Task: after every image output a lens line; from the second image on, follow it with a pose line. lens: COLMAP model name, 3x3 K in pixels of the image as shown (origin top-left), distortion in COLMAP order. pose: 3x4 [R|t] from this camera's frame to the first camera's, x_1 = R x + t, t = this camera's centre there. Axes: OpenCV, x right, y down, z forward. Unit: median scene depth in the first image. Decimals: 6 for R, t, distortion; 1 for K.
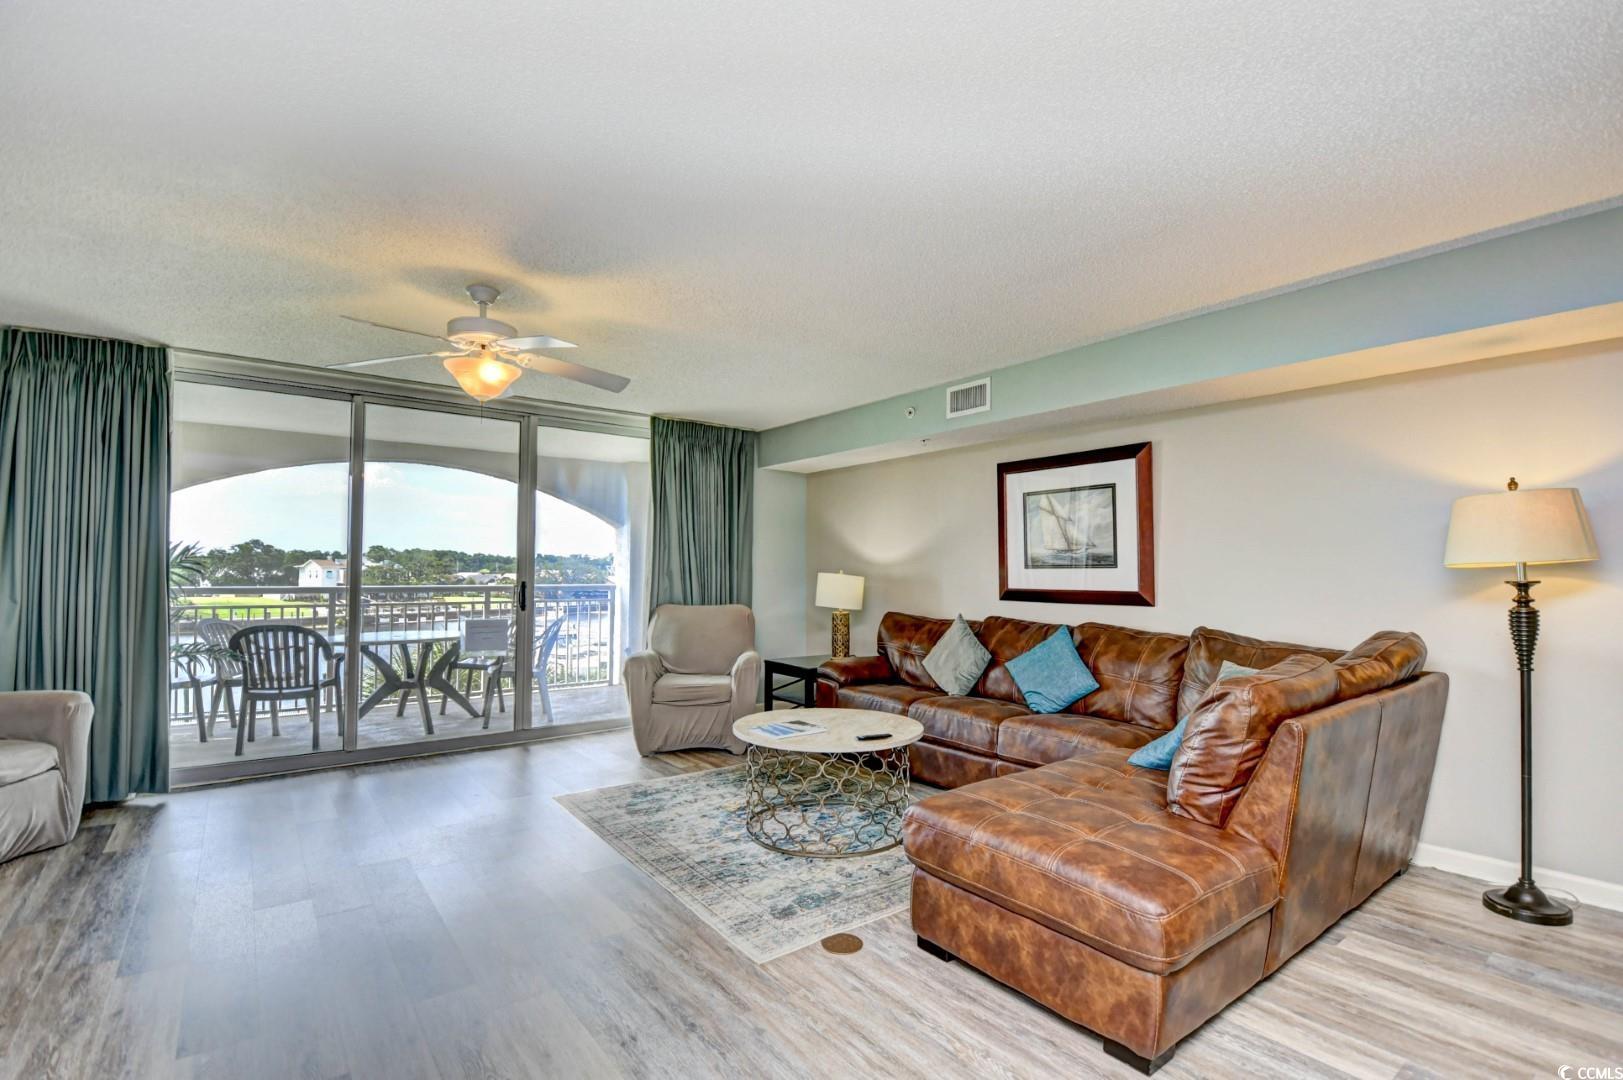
lens RADIAL K [[733.7, 0, 811.5], [0, 733.7, 543.3], [0, 0, 1]] dist [0.000862, -0.009136]
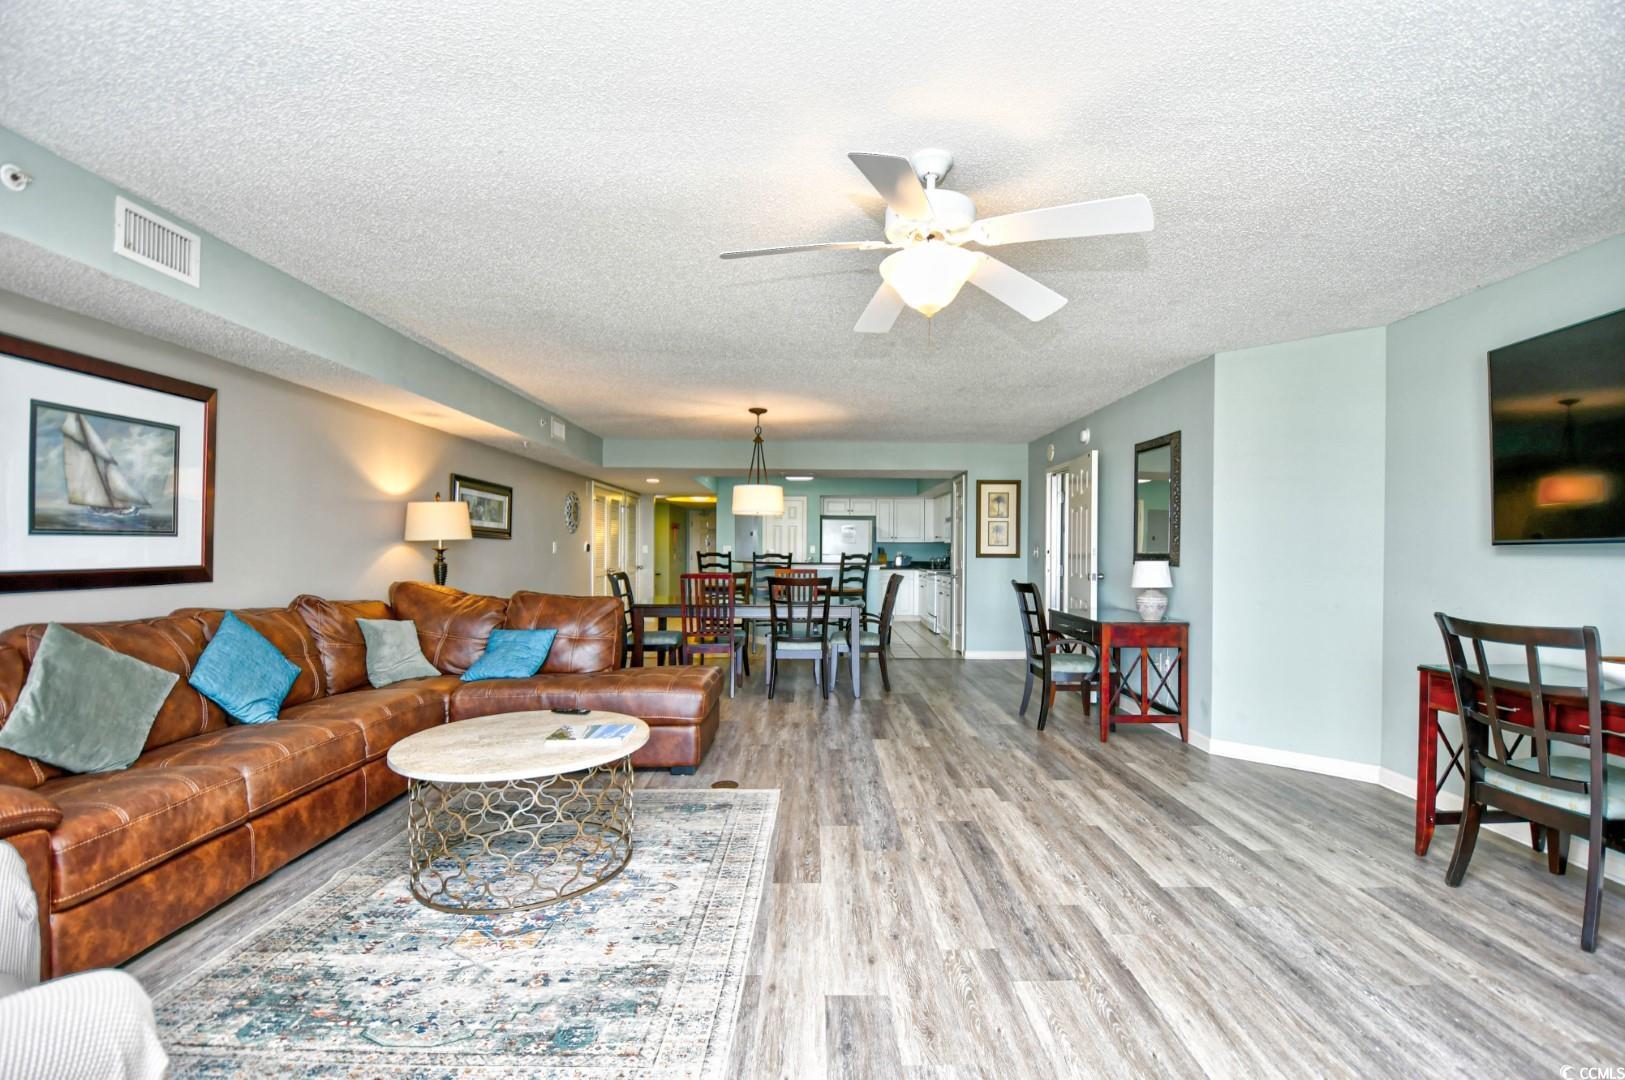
lens RADIAL K [[734.6, 0, 806.0], [0, 734.6, 544.7], [0, 0, 1]] dist [0.000862, -0.009136]
pose [[-0.794233, -0.009493, 0.607540, -0.597238], [-0.036582, 0.998811, -0.032217, 0.044218], [-0.606512, -0.047813, -0.793636, 1.238656]]
